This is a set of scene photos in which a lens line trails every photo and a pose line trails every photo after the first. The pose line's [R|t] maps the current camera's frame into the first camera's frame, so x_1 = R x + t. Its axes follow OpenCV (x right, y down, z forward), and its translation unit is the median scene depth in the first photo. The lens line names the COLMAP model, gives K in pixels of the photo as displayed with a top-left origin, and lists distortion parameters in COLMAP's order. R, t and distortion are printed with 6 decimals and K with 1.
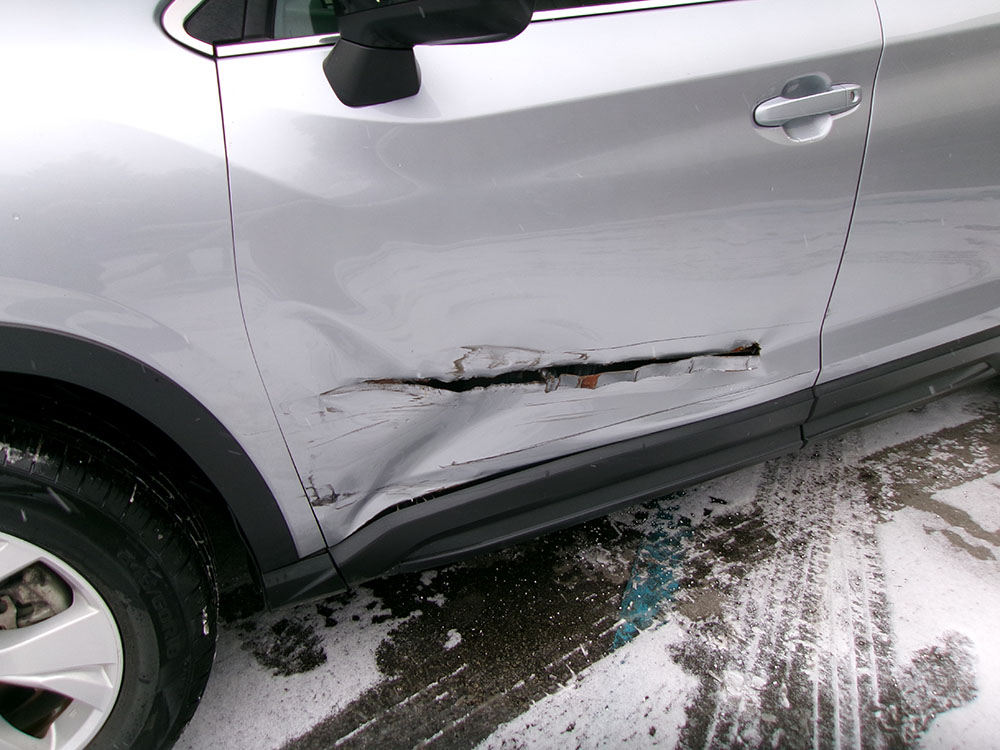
lens RADIAL K [[773.8, 0, 500.0], [0, 773.8, 375.0], [0, 0, 1]] dist [-0.037310, 0.076920]
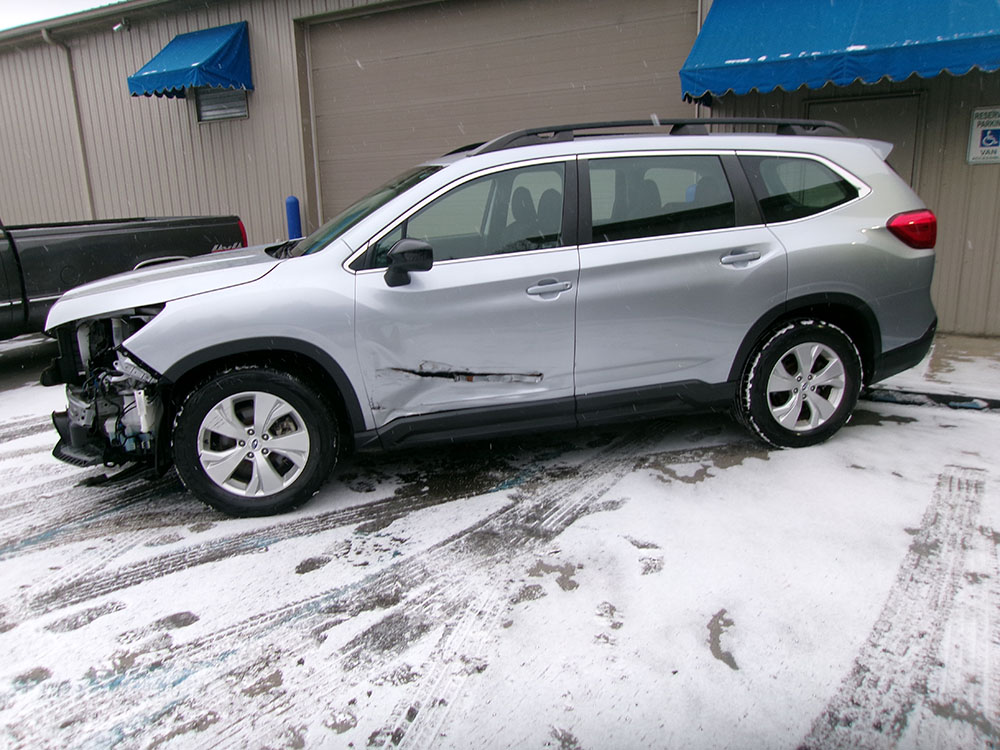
lens RADIAL K [[762.2, 0, 500.0], [0, 762.2, 375.0], [0, 0, 1]] dist [-0.007689, 0.016209]
pose [[0.982985, 0.030161, -0.181192, 0.699996], [-0.068958, 0.974872, -0.211826, 0.556290], [0.170250, 0.220716, 0.960364, -1.618544]]
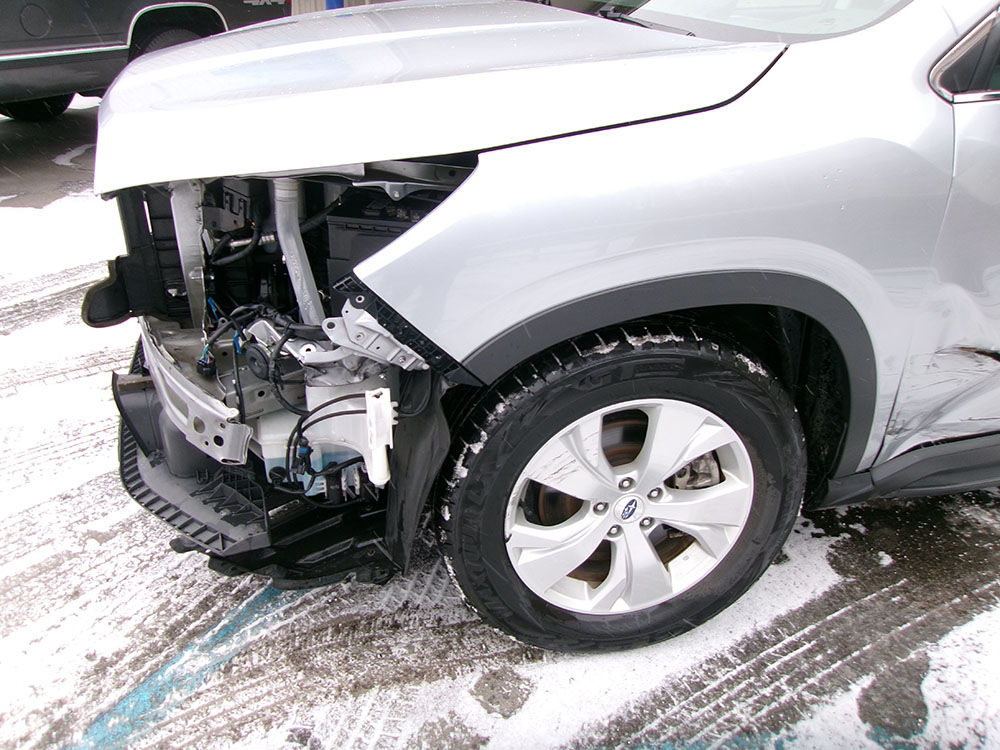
lens RADIAL K [[762.2, 0, 500.0], [0, 762.2, 375.0], [0, 0, 1]] dist [-0.007689, 0.016209]
pose [[0.985691, 0.134135, -0.102080, -0.670839], [-0.129994, 0.990437, 0.046218, 0.080366], [0.107303, -0.032287, 0.993702, -0.323719]]
